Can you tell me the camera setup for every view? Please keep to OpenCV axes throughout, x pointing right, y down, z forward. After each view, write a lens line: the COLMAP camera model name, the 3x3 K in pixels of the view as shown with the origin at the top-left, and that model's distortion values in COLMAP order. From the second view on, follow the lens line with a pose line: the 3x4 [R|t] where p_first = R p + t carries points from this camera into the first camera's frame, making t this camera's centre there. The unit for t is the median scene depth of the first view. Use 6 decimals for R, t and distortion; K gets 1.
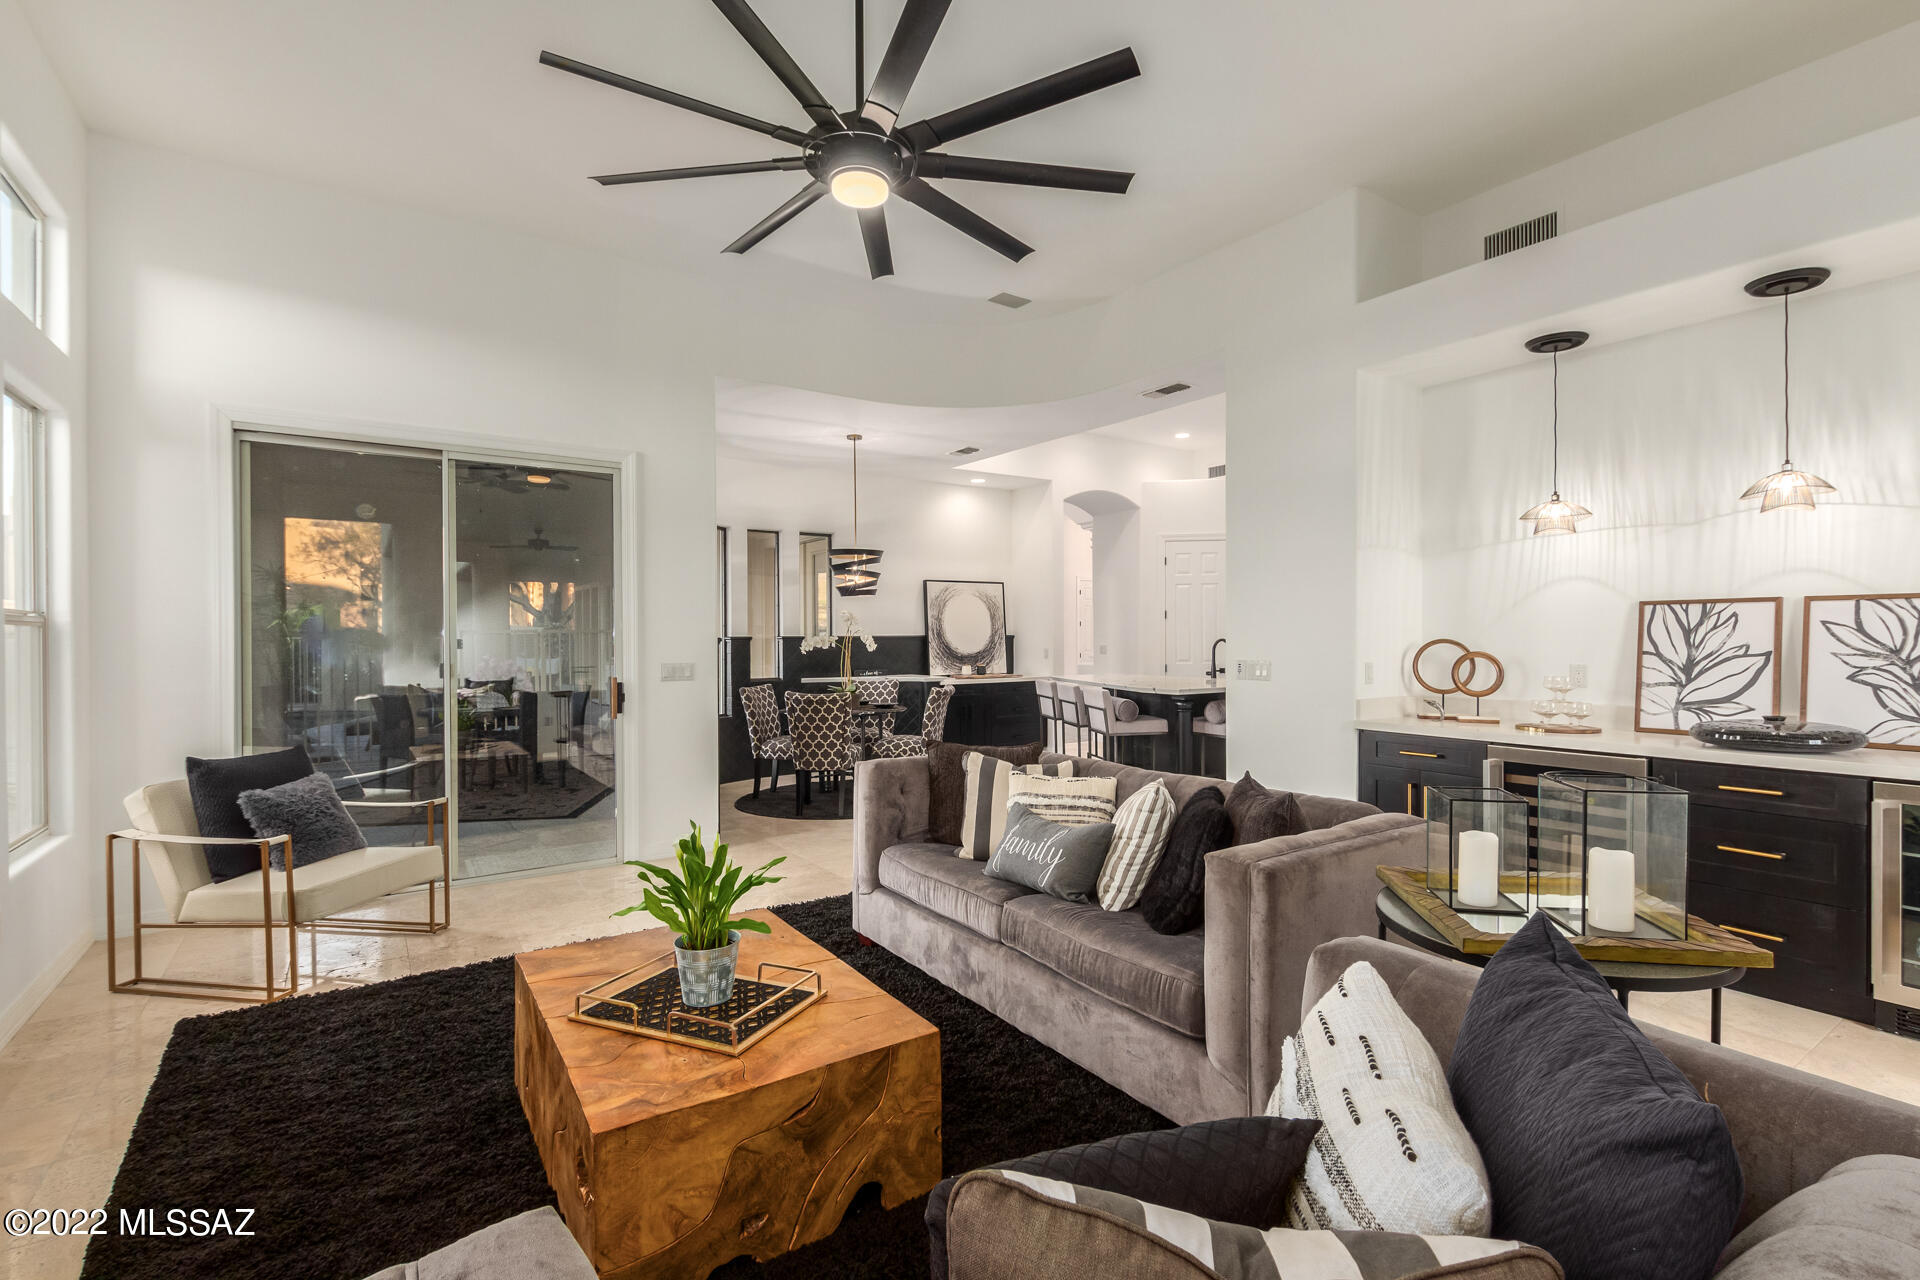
lens RADIAL K [[892.0, 0, 973.6], [0, 892.0, 633.6], [0, 0, 1]] dist [0.010314, -0.005086]
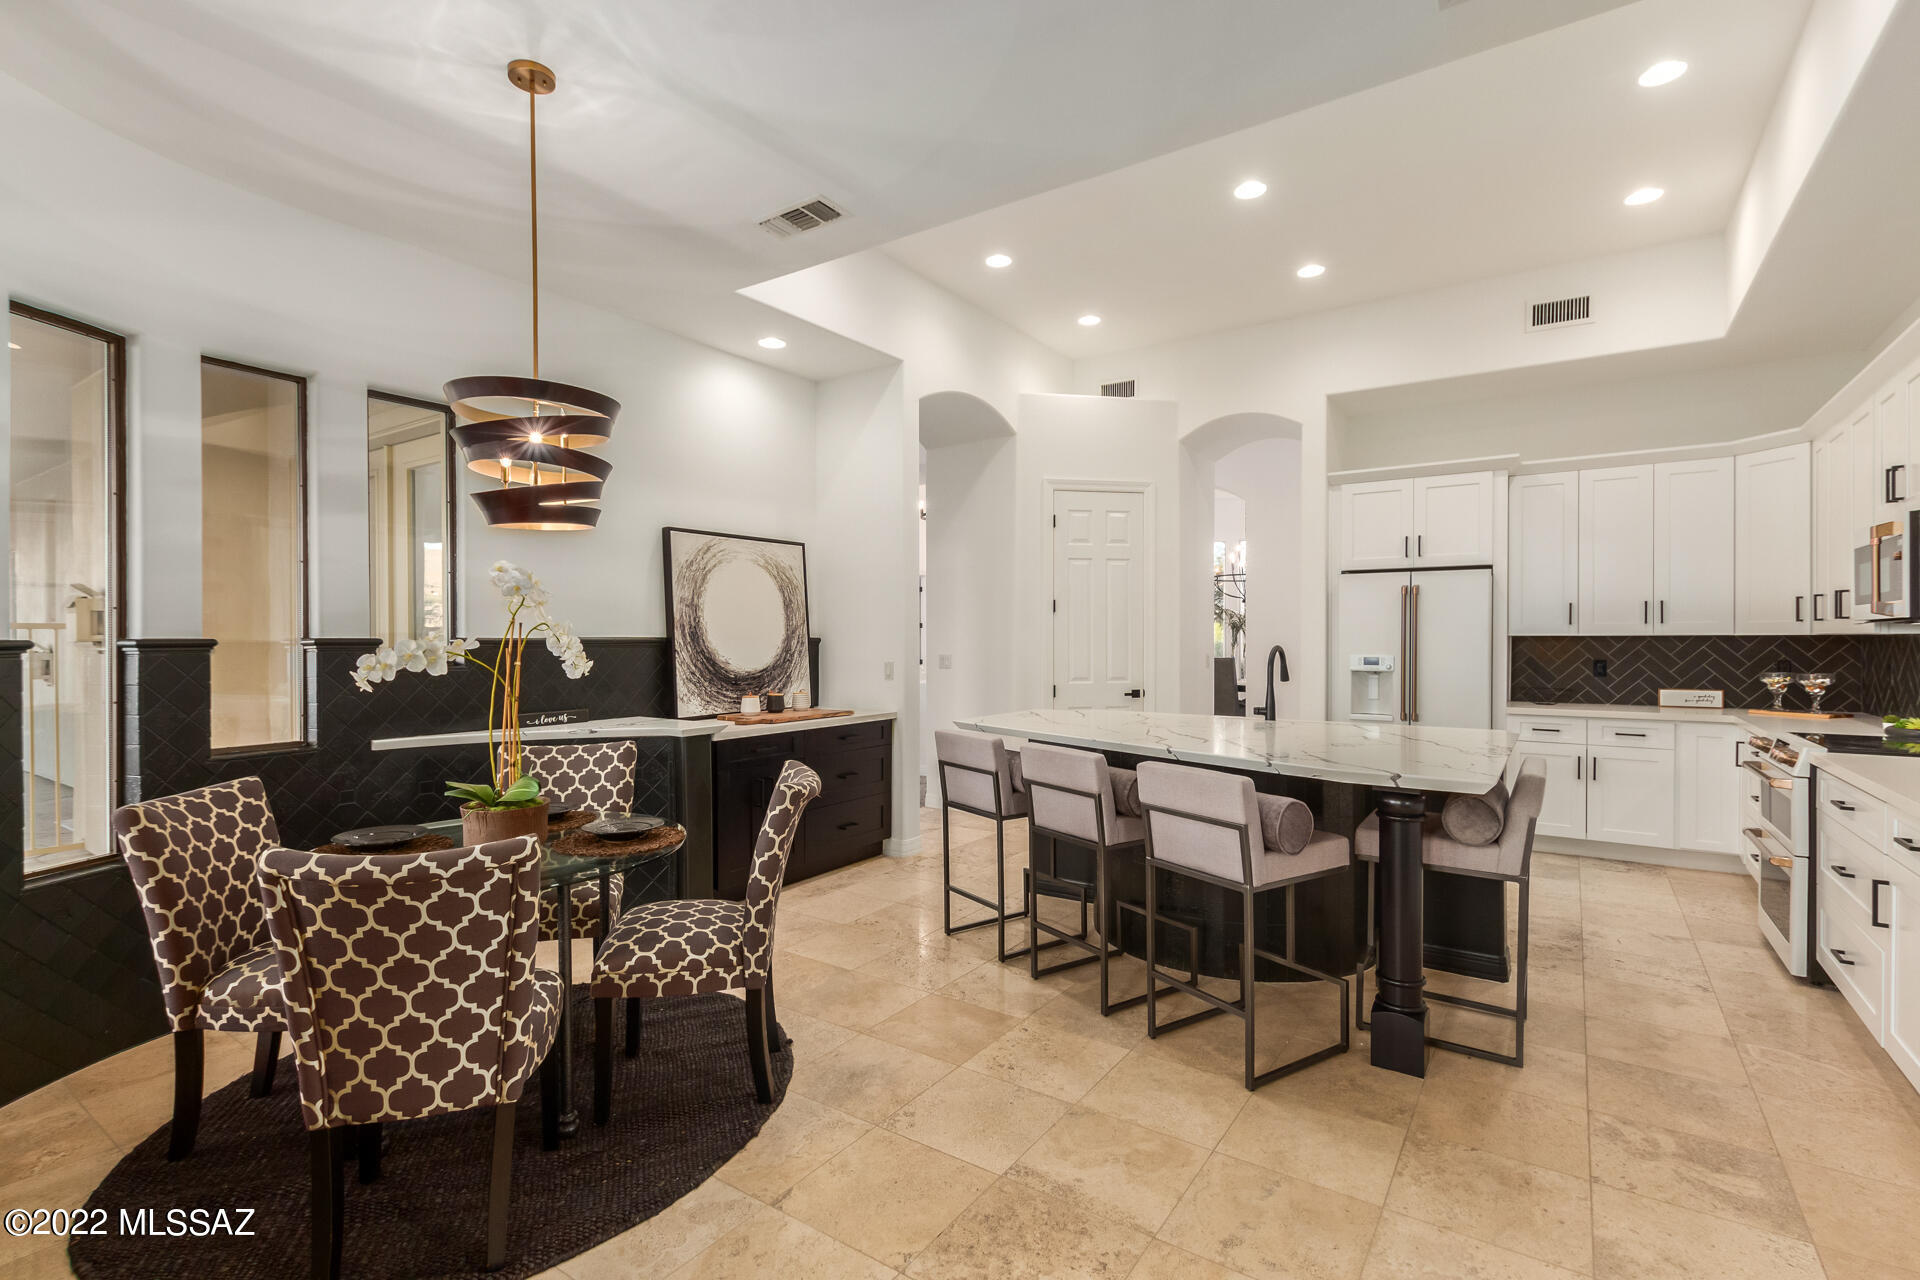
lens RADIAL K [[892.0, 0, 956.4], [0, 892.0, 640.9], [0, 0, 1]] dist [0.010314, -0.005086]
pose [[0.936997, 0.002034, 0.349332, -0.100348], [-0.003422, 0.999989, 0.003355, 0.002202], [-0.349321, -0.004339, 0.936993, 0.613419]]
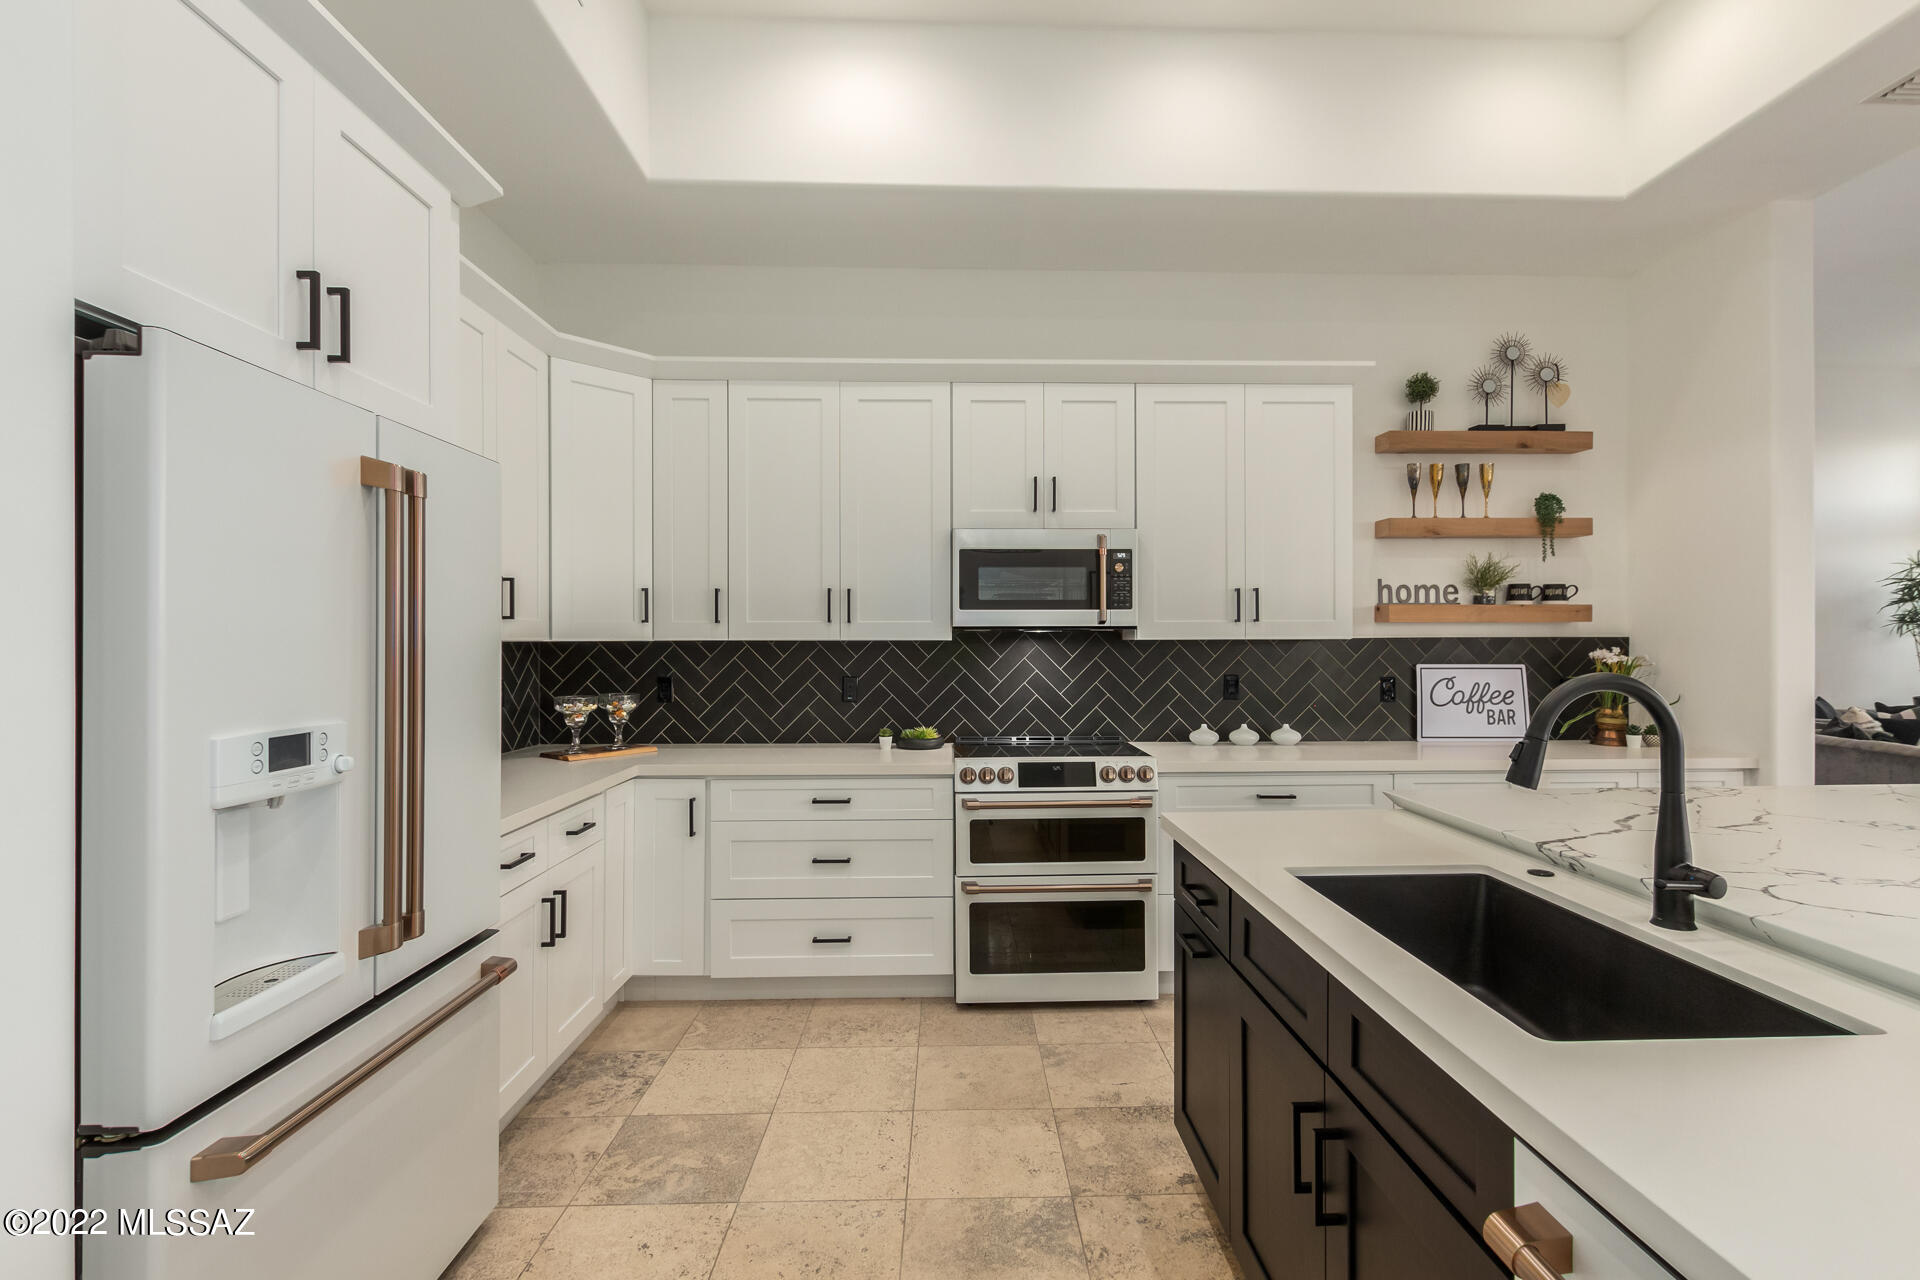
lens RADIAL K [[892.0, 0, 995.8], [0, 892.0, 634.5], [0, 0, 1]] dist [0.010314, -0.005086]
pose [[-0.841041, 0.007410, 0.540921, 0.305728], [0.003002, 0.999955, -0.009031, -0.000673], [-0.540964, -0.005972, -0.841025, 1.326353]]
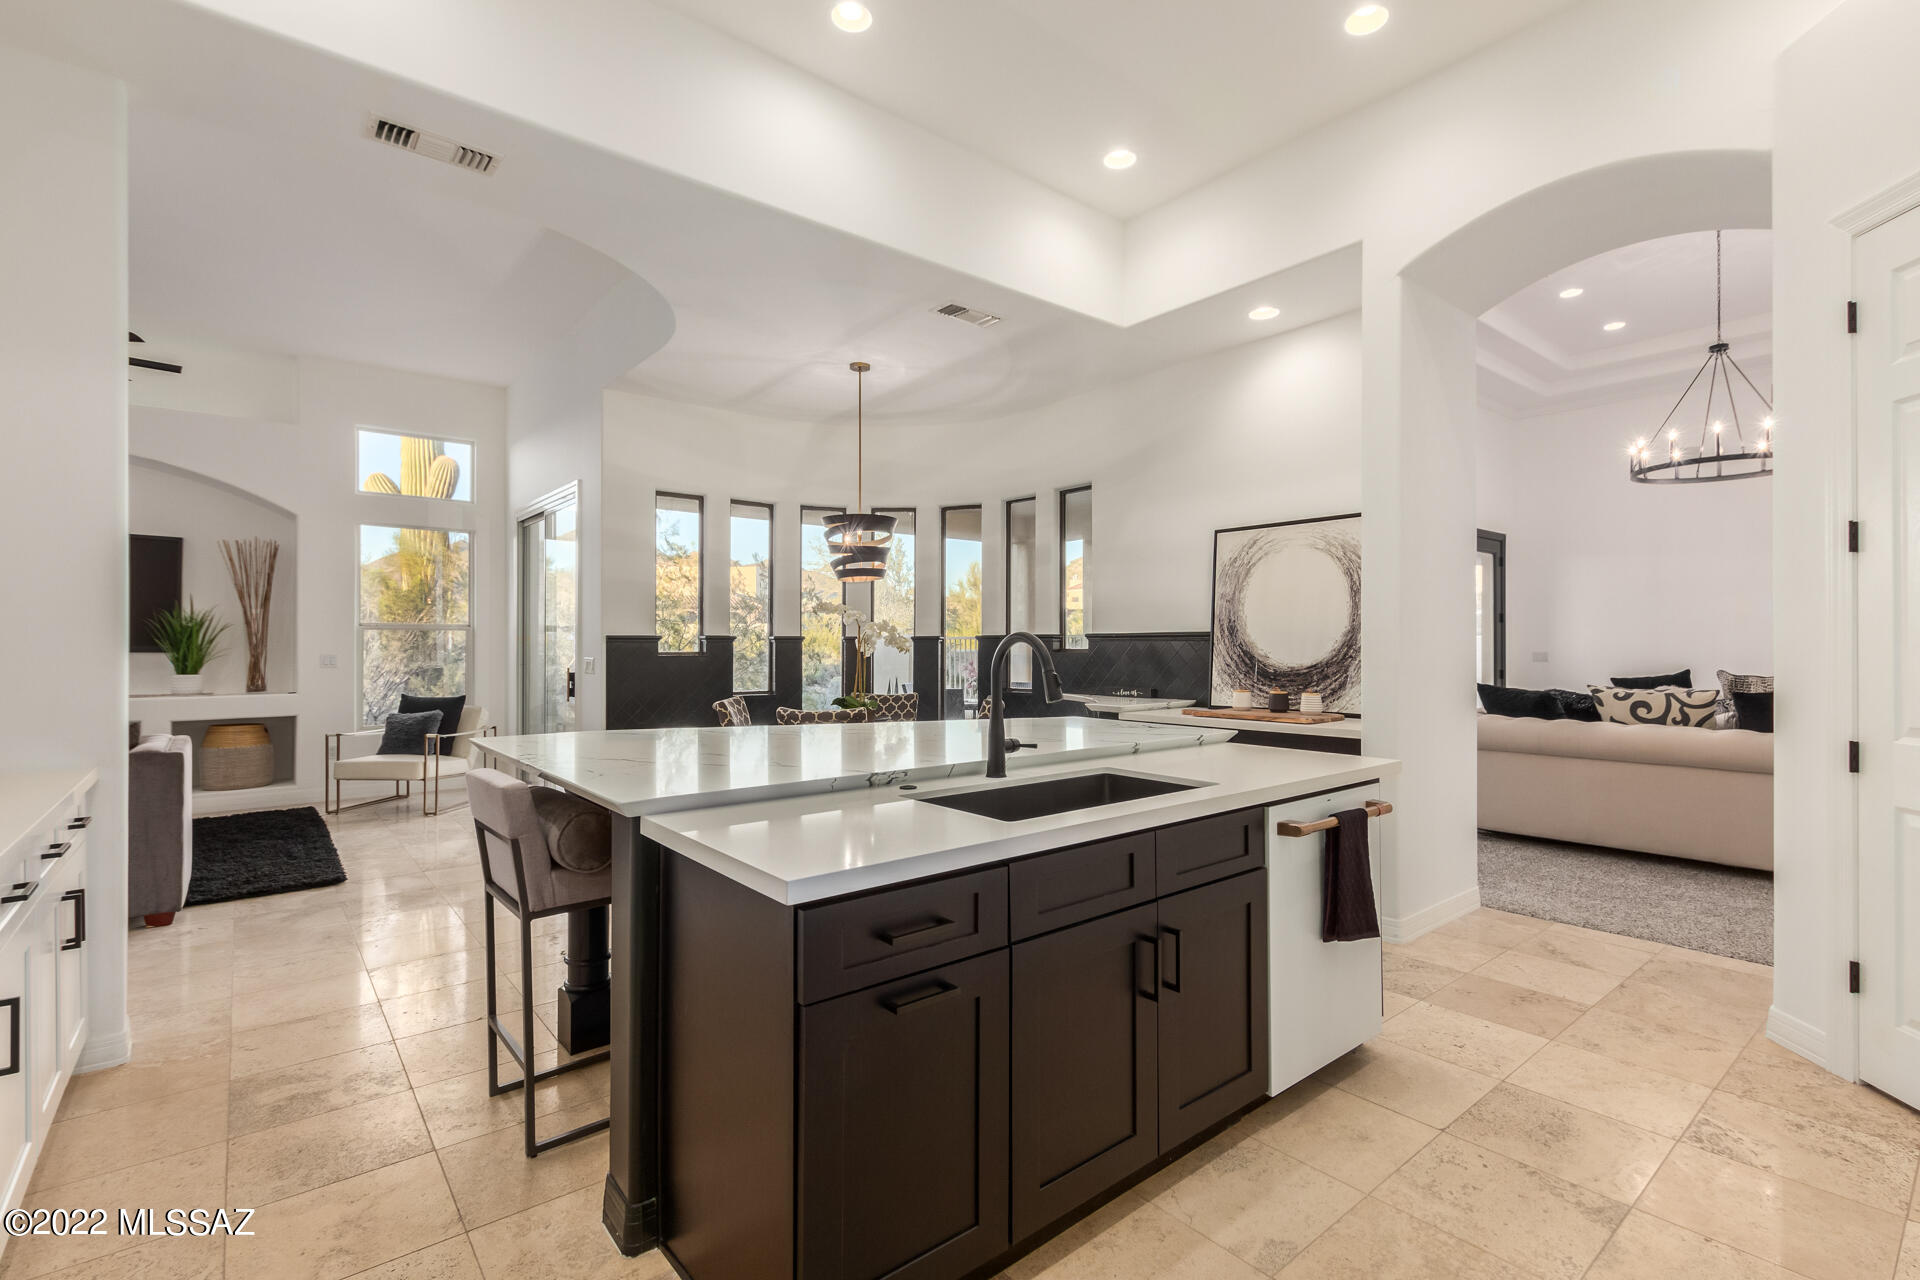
lens RADIAL K [[892.0, 0, 977.3], [0, 892.0, 648.6], [0, 0, 1]] dist [0.010314, -0.005086]
pose [[0.082088, 0.008716, -0.996587, 0.628852], [0.003835, 0.999952, 0.009061, 0.009155], [0.996618, -0.004566, 0.082051, 1.052252]]
